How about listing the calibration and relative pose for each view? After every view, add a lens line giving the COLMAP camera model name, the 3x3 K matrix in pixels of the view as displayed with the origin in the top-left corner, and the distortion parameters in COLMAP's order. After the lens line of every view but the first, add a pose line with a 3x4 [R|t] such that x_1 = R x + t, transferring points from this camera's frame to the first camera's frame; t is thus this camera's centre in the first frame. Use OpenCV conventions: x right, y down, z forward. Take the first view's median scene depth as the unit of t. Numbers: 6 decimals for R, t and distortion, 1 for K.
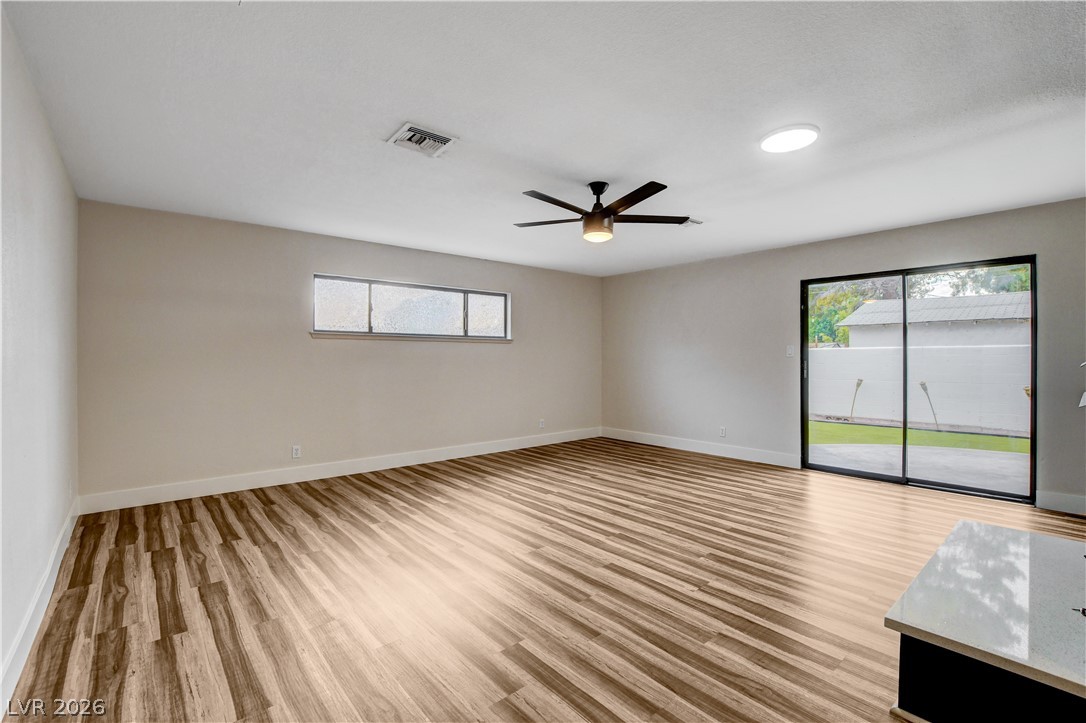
lens RADIAL K [[478.4, 0, 544.0], [0, 478.4, 354.8], [0, 0, 1]] dist [-0.019364, 0.000906]
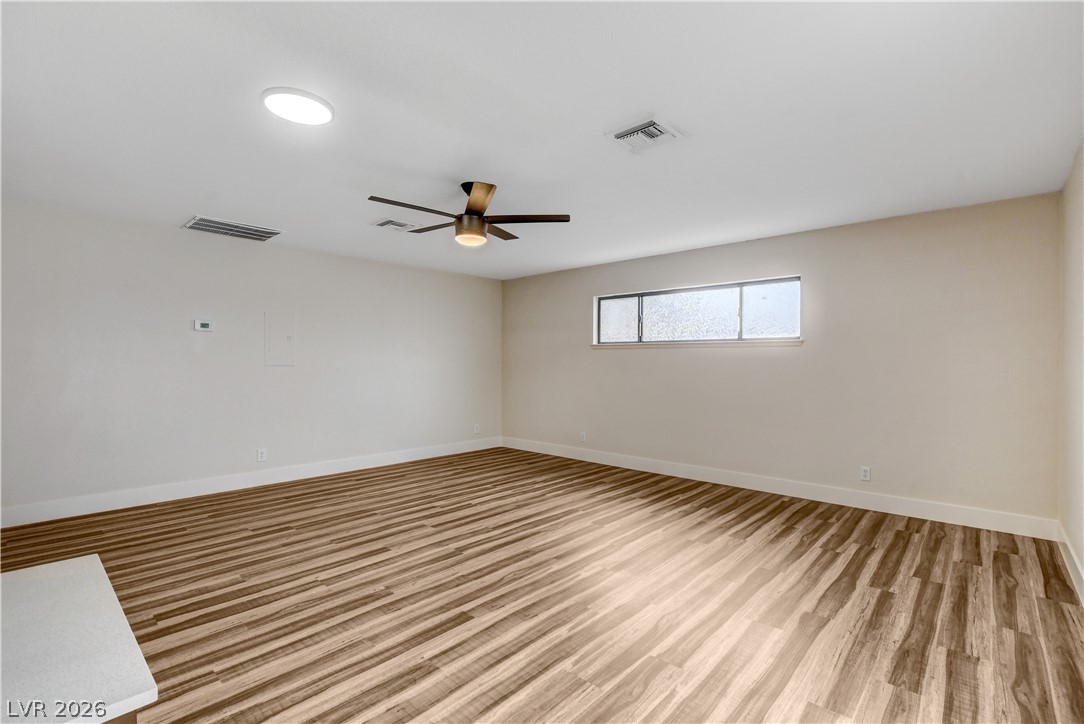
lens RADIAL K [[489.6, 0, 553.0], [0, 489.6, 368.7], [0, 0, 1]] dist [-0.027056, 0.008218]
pose [[0.132618, 0.009440, -0.991122, 1.034832], [0.002715, 0.999947, 0.009887, 0.004796], [0.991164, -0.004002, 0.132585, 0.970522]]
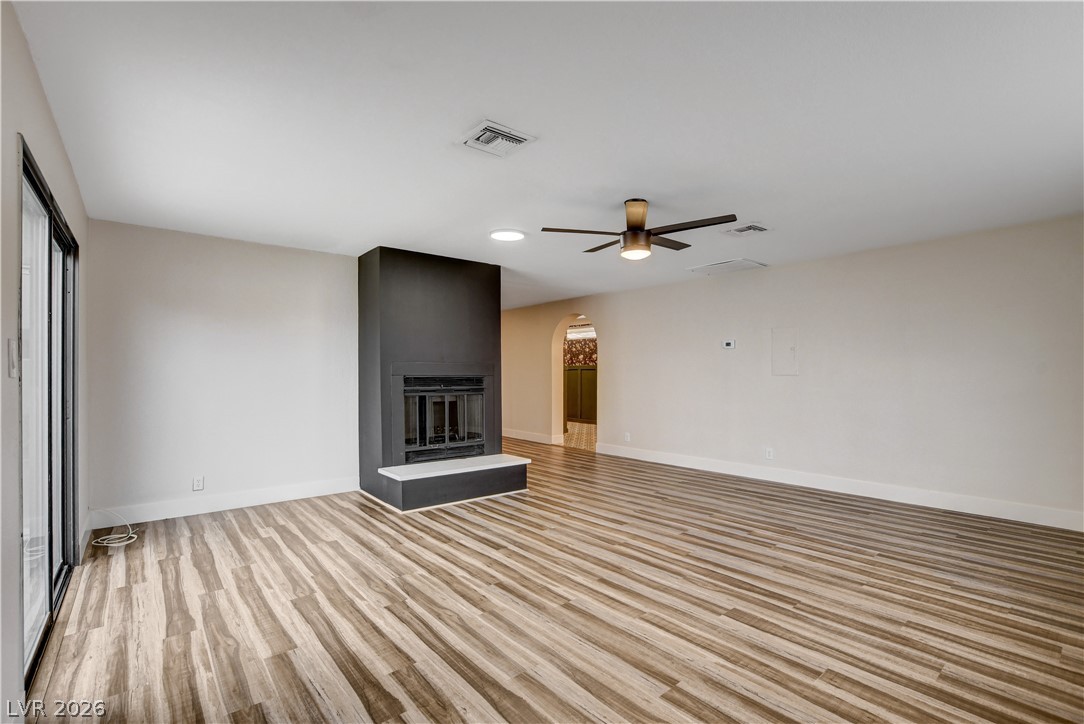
lens RADIAL K [[489.6, 0, 553.0], [0, 489.6, 368.7], [0, 0, 1]] dist [-0.027056, 0.008218]
pose [[-0.999972, 0.001012, -0.007396, 0.275268], [0.001122, 0.999887, -0.014979, 0.009196], [0.007380, -0.014986, -0.999860, 1.899608]]
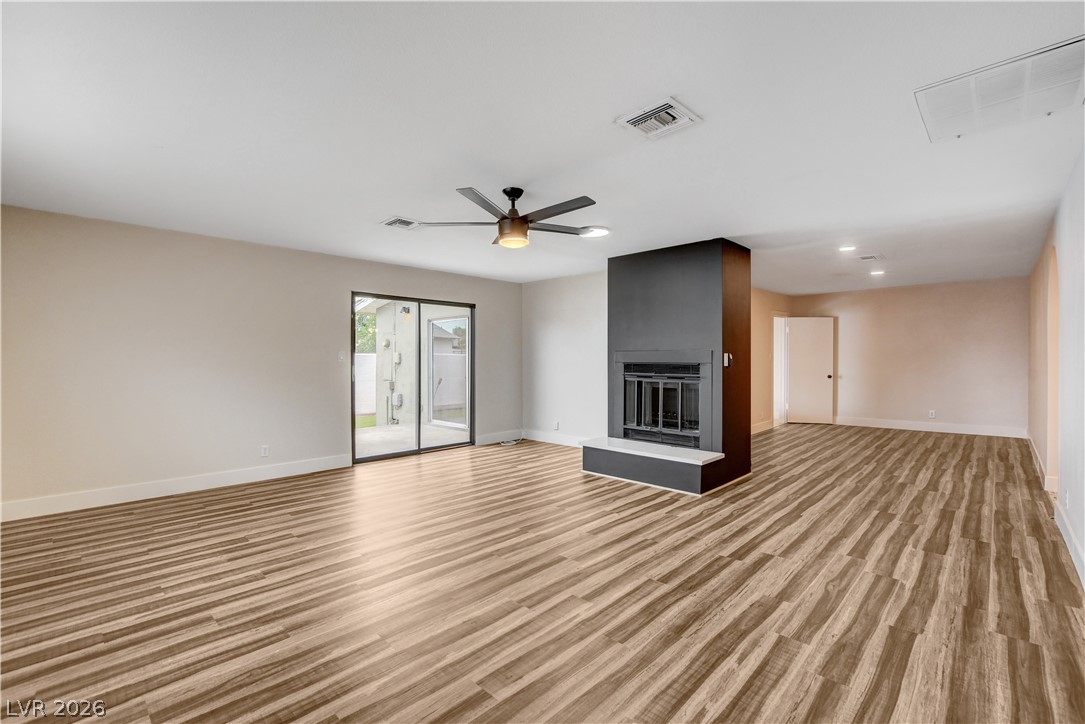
lens RADIAL K [[485.8, 0, 537.7], [0, 485.8, 360.5], [0, 0, 1]] dist [-0.019968, 0.001817]
pose [[-0.090393, 0.001848, 0.995904, -0.847654], [-0.003071, 0.999993, -0.002134, 0.003673], [-0.995901, -0.003251, -0.090387, 0.978072]]
